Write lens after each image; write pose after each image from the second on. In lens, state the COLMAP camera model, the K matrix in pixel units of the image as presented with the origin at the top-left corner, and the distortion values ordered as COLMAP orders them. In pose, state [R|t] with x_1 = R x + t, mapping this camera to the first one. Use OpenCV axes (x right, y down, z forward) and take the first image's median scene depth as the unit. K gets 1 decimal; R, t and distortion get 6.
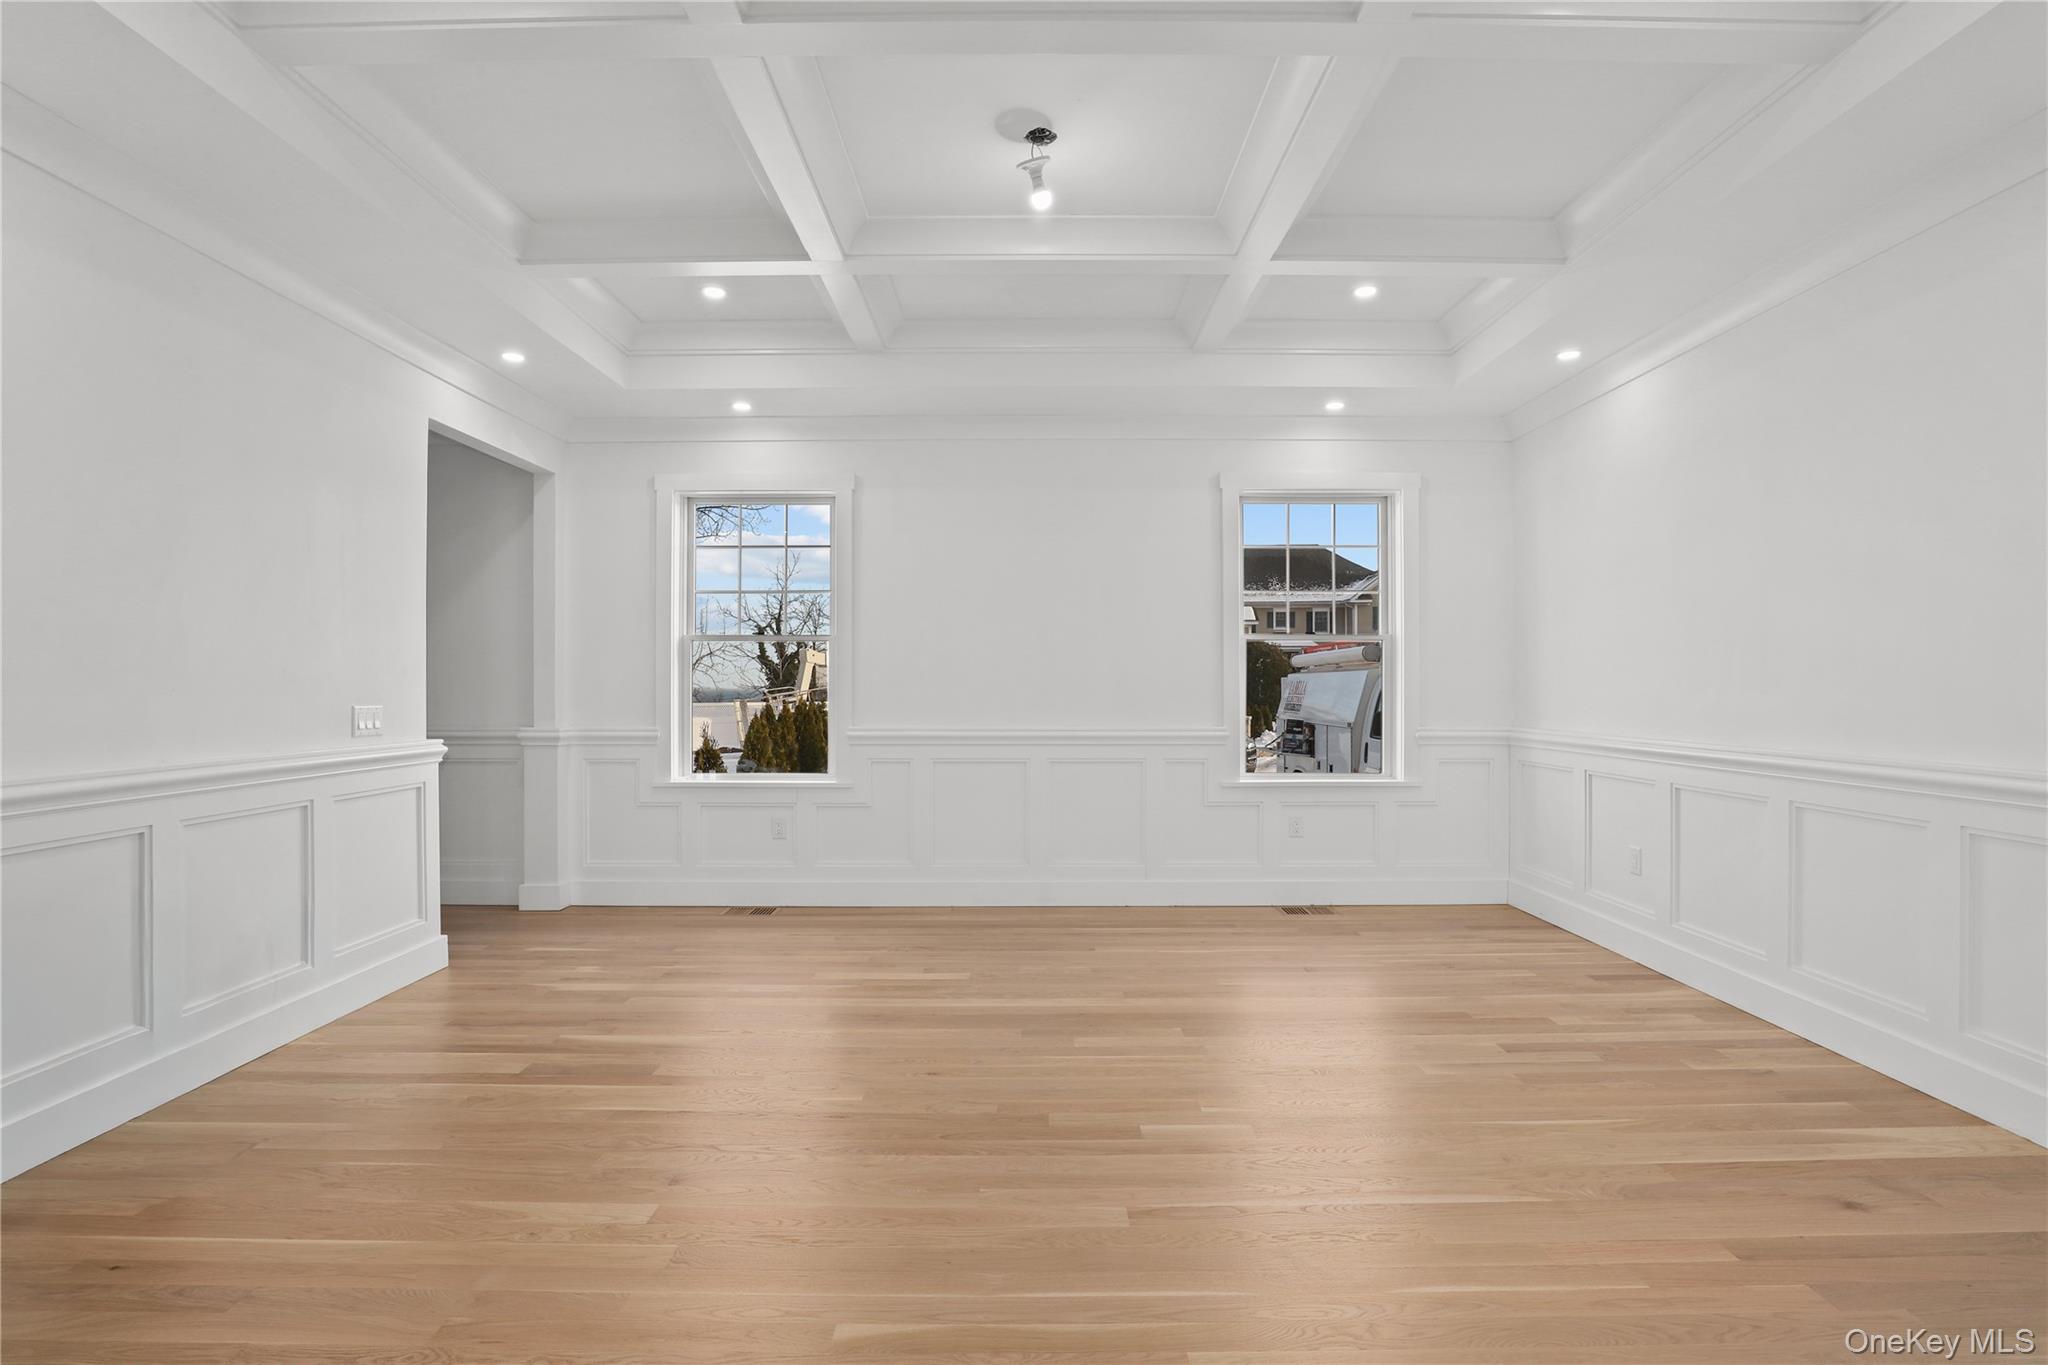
lens RADIAL K [[949.4, 0, 1019.2], [0, 949.4, 678.0], [0, 0, 1]] dist [-0.031348, 0.005378]
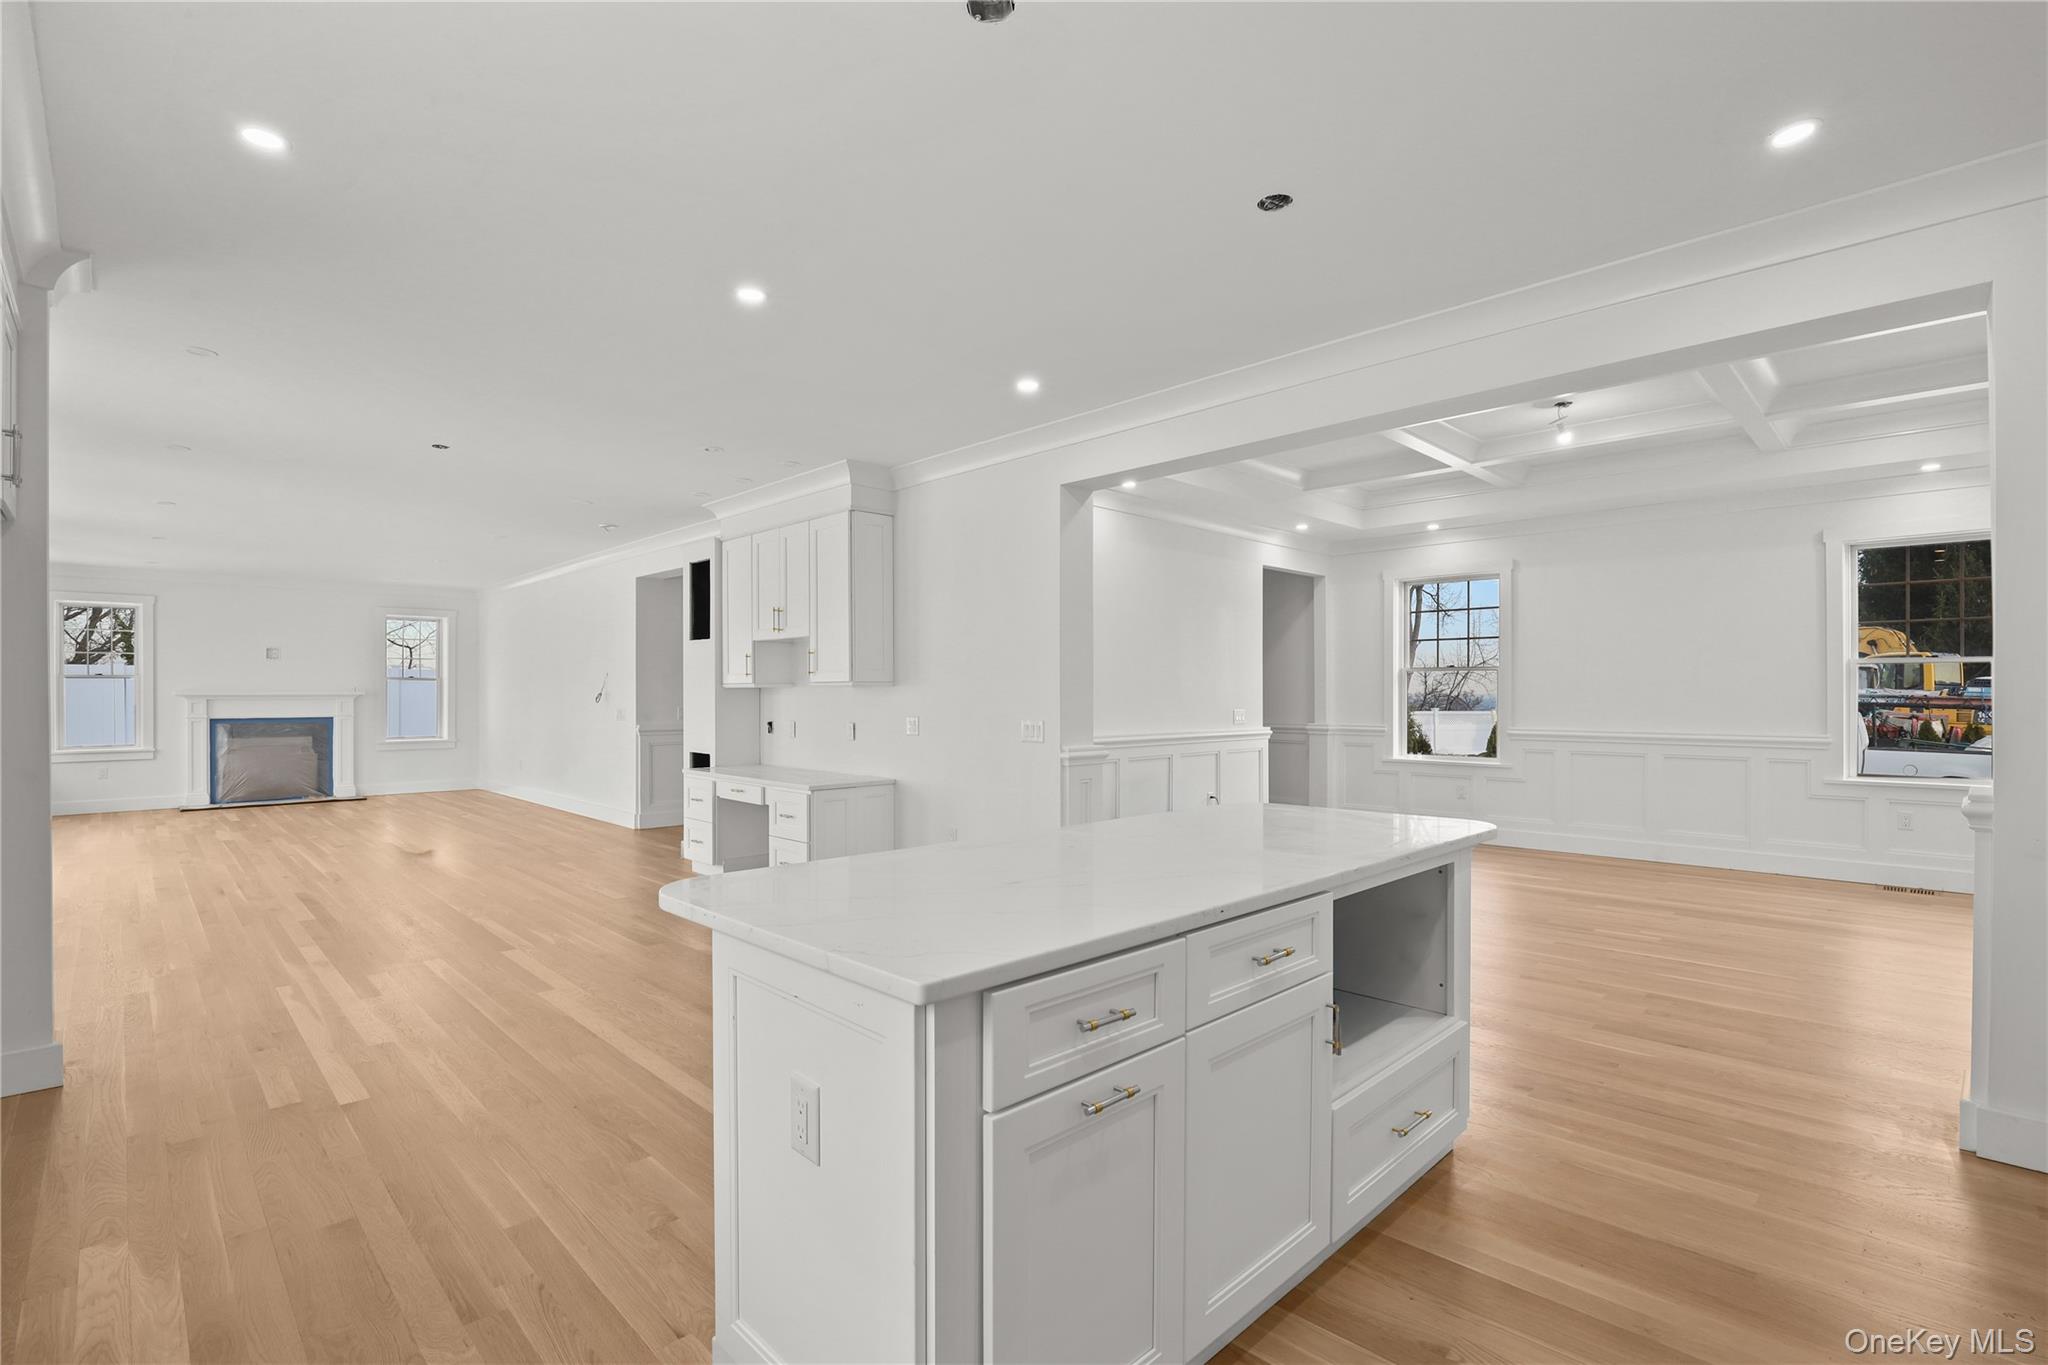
lens RADIAL K [[949.4, 0, 1030.2], [0, 949.4, 694.6], [0, 0, 1]] dist [-0.031348, 0.005378]
pose [[0.714792, 0.001156, -0.699336, 0.344292], [0.004074, 0.999975, 0.005817, -0.013583], [0.699325, -0.007007, 0.714770, -0.639944]]
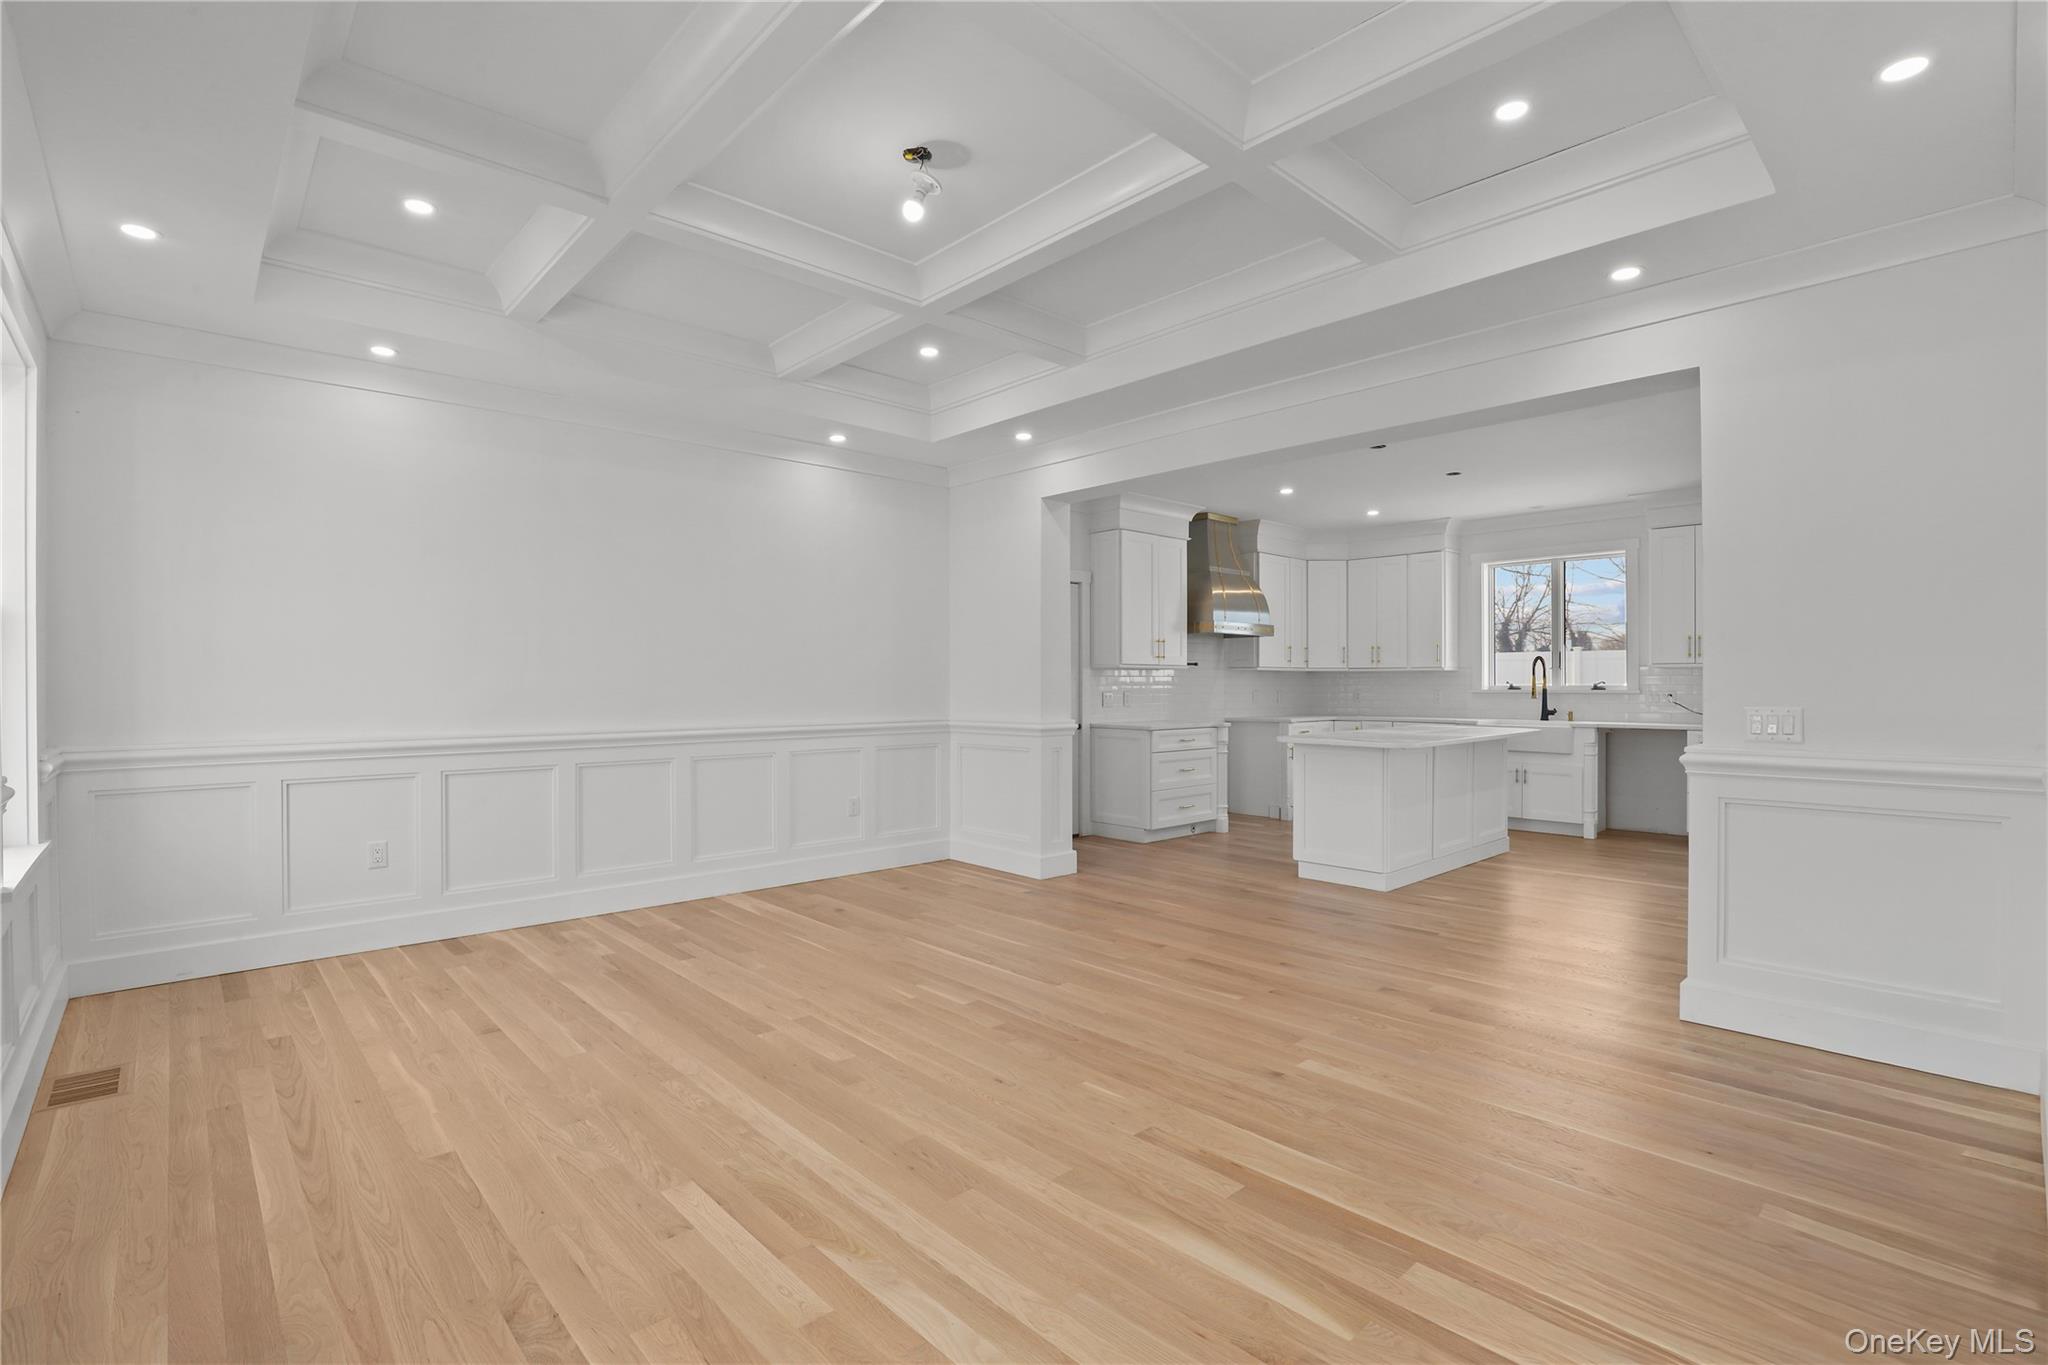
lens RADIAL K [[949.4, 0, 1039.0], [0, 949.4, 680.1], [0, 0, 1]] dist [-0.031348, 0.005378]
pose [[-0.697581, 0.007753, 0.716464, -0.321433], [-0.002170, 0.999914, -0.012933, 0.007373], [-0.716503, -0.010577, -0.697504, 0.645889]]
